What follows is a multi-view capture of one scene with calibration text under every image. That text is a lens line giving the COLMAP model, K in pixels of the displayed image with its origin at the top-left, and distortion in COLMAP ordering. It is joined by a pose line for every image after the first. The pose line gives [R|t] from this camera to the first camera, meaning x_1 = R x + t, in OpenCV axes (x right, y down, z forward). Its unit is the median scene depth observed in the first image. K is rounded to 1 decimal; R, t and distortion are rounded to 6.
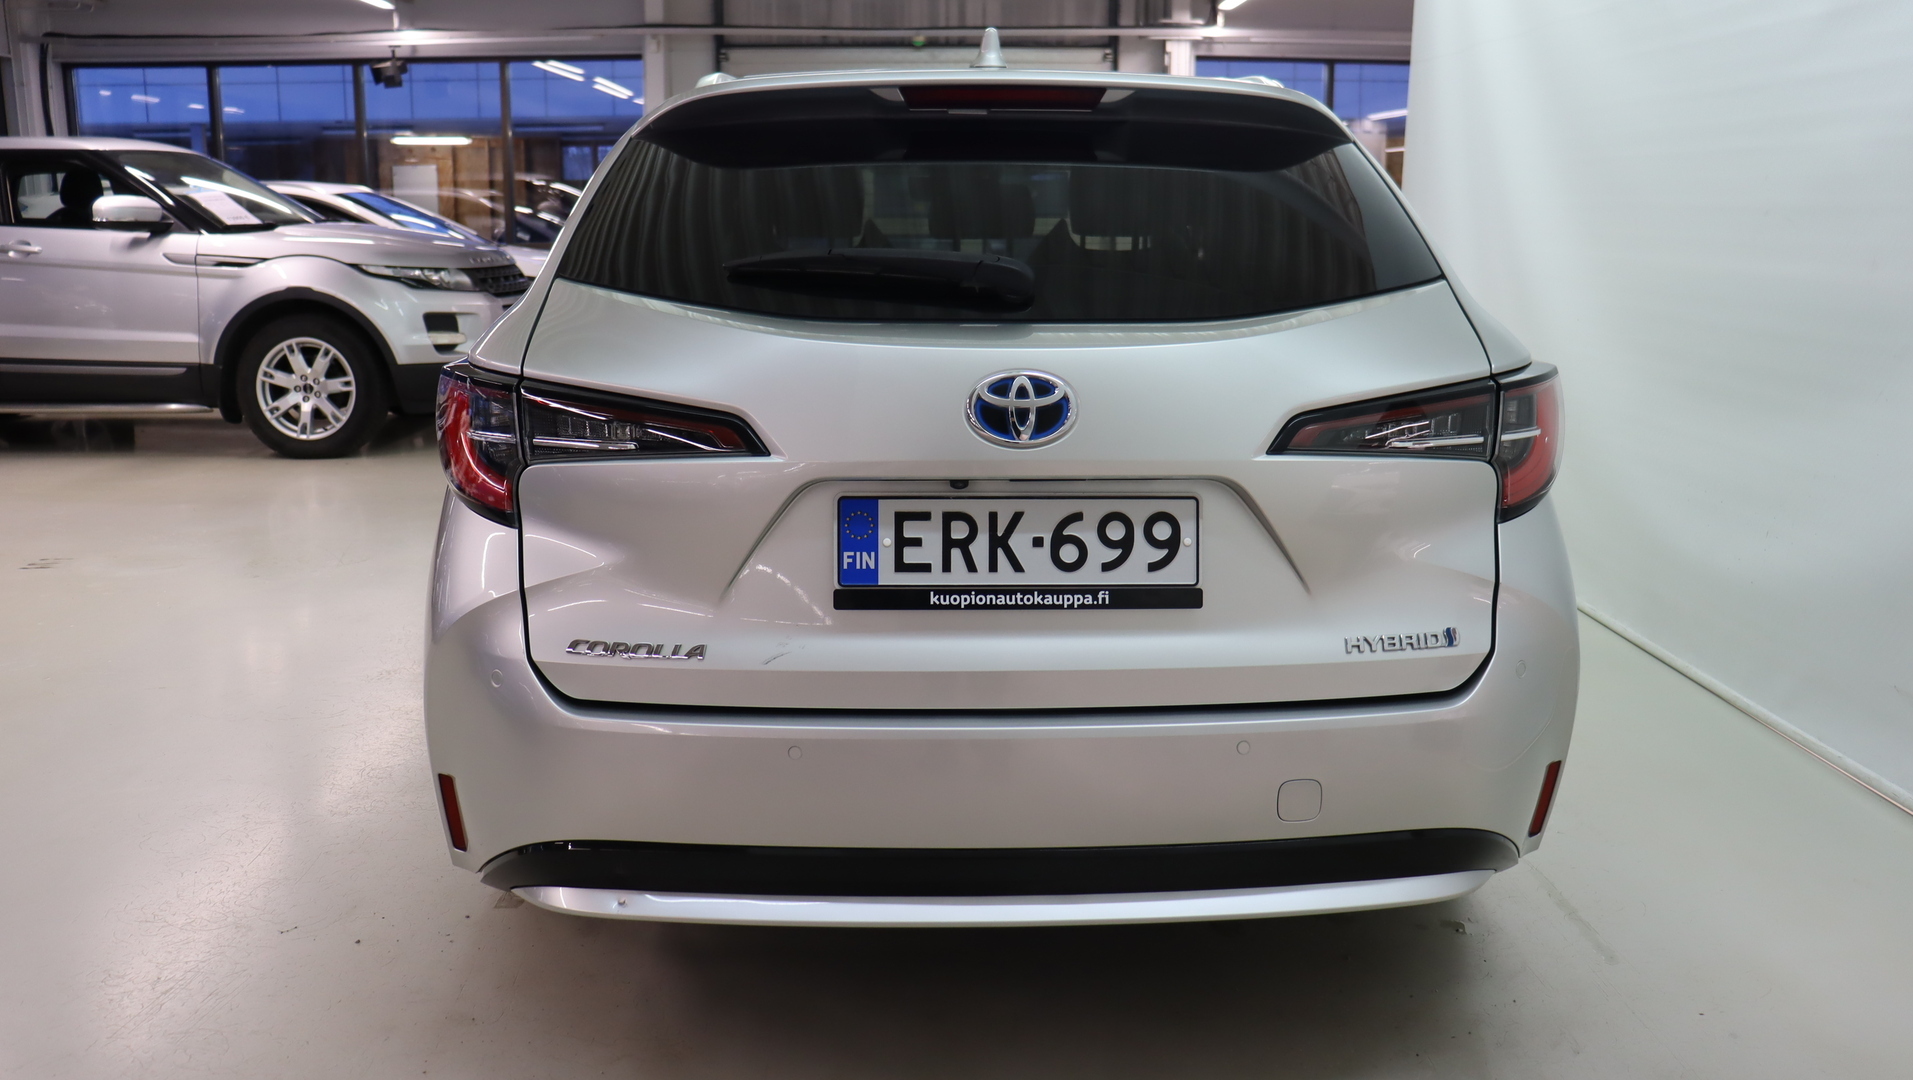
lens RADIAL K [[1566.4, 0, 957.2], [0, 1566.4, 537.9], [0, 0, 1]] dist [-0.126936, 0.080382]
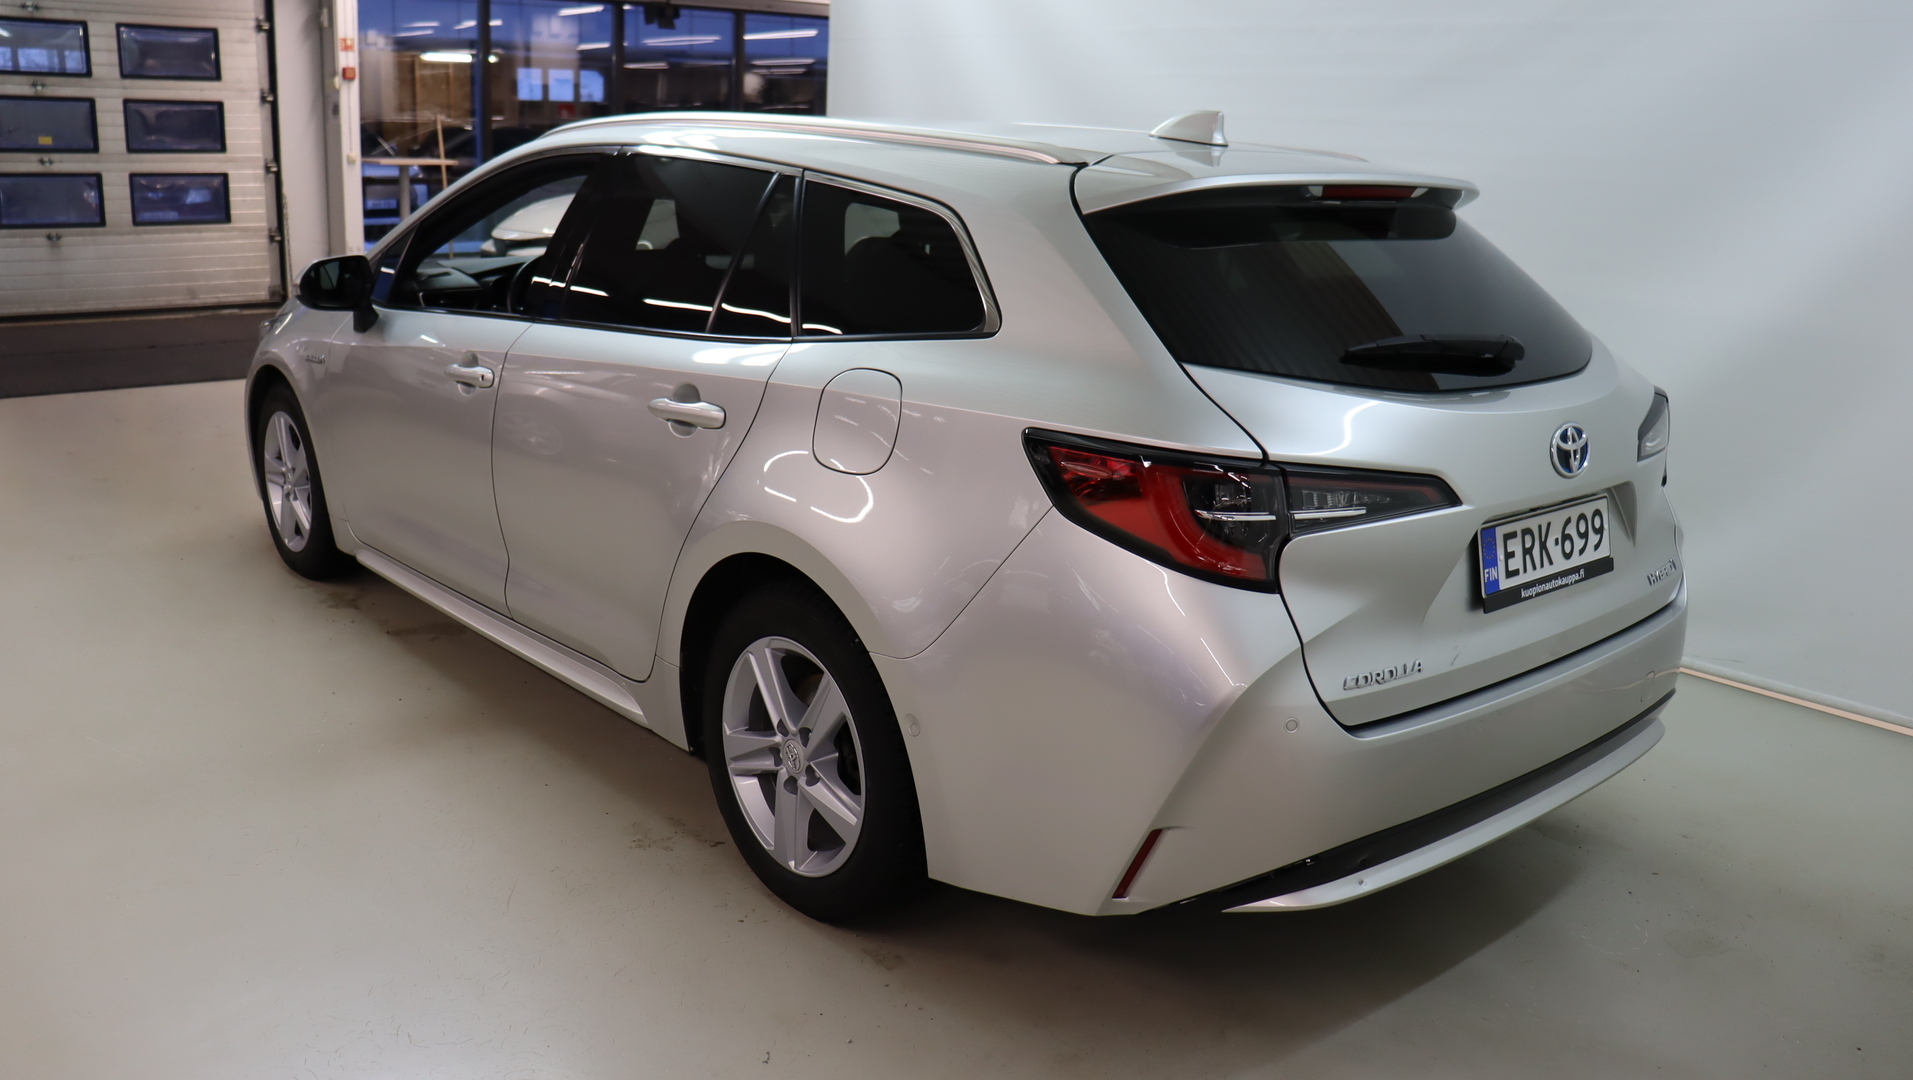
lens RADIAL K [[1566.4, 0, 1012.1], [0, 1566.4, 517.1], [0, 0, 1]] dist [-0.126936, 0.080382]
pose [[0.765557, -0.130819, 0.629928, -0.551642], [0.096639, 0.991383, 0.088437, -0.087401], [-0.636069, -0.006828, 0.771602, 0.112744]]
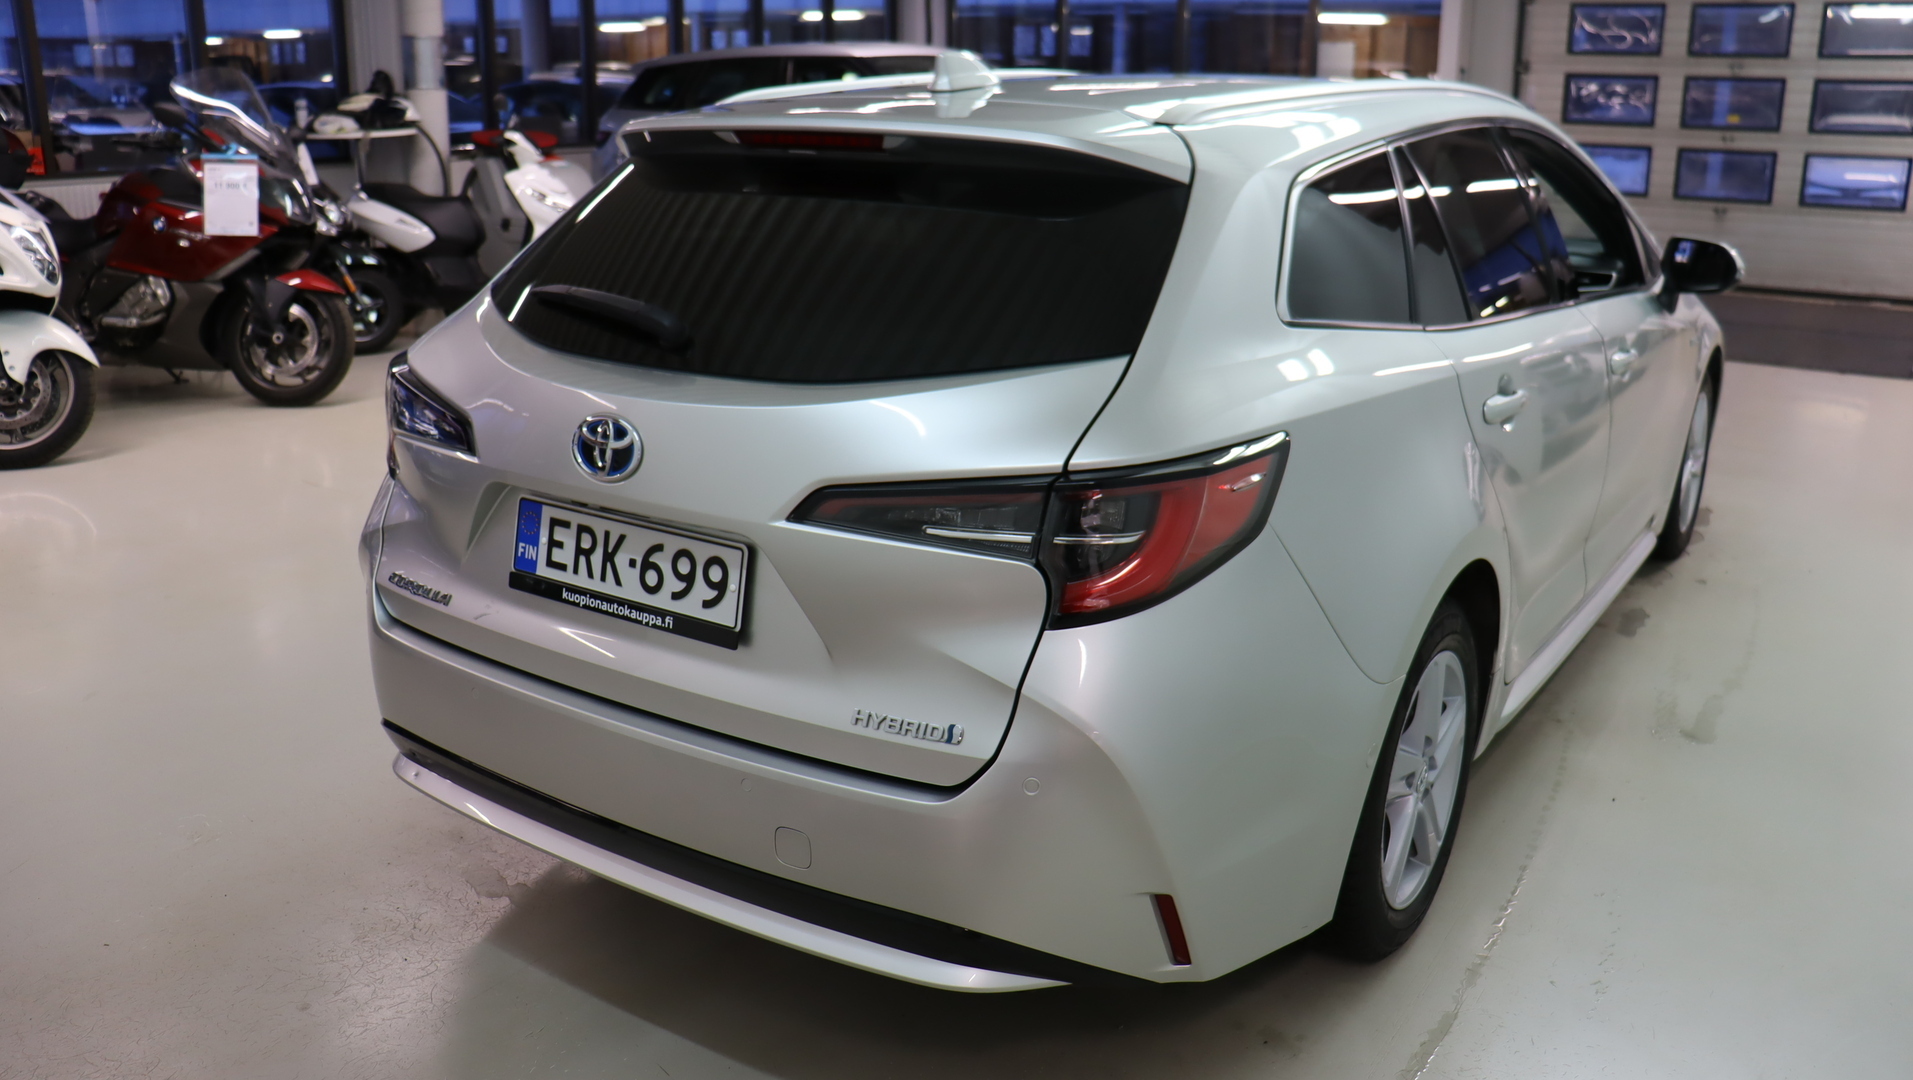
lens RADIAL K [[1566.4, 0, 938.9], [0, 1566.4, 533.6], [0, 0, 1]] dist [-0.126936, 0.080382]
pose [[0.796836, 0.169628, -0.579895, 0.411662], [-0.120633, 0.985122, 0.122399, -0.085905], [0.592030, -0.027577, 0.805444, 0.099228]]
